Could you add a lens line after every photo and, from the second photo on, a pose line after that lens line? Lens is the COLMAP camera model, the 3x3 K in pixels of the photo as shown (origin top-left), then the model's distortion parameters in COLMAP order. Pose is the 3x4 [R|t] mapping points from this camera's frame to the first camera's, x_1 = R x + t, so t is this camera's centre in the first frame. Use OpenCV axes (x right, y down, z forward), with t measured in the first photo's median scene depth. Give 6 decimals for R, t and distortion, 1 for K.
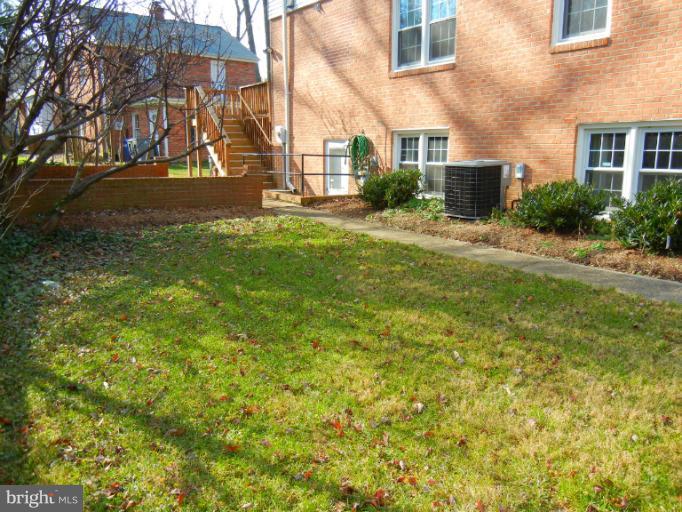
lens RADIAL K [[583.9, 0, 341.0], [0, 583.9, 256.0], [0, 0, 1]] dist [-0.000766, 0.006747]
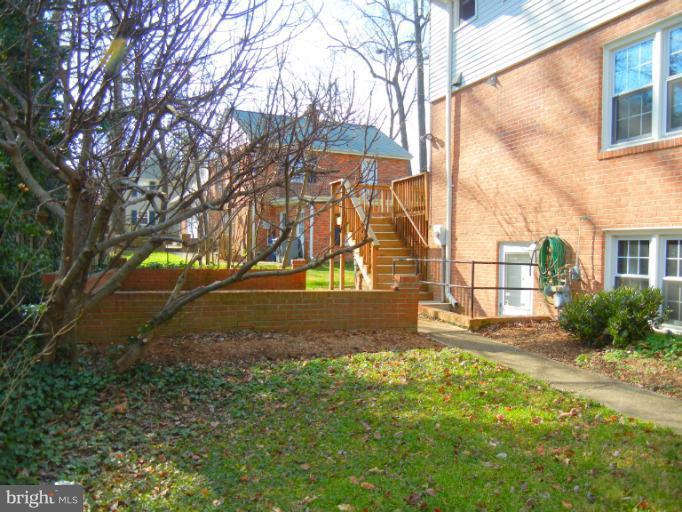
lens RADIAL K [[583.9, 0, 341.0], [0, 583.9, 256.0], [0, 0, 1]] dist [-0.000766, 0.006747]
pose [[0.969281, 0.011491, -0.245689, -0.045157], [-0.052109, 0.985826, -0.159472, -0.052072], [0.240374, 0.167375, 0.956141, 0.237969]]
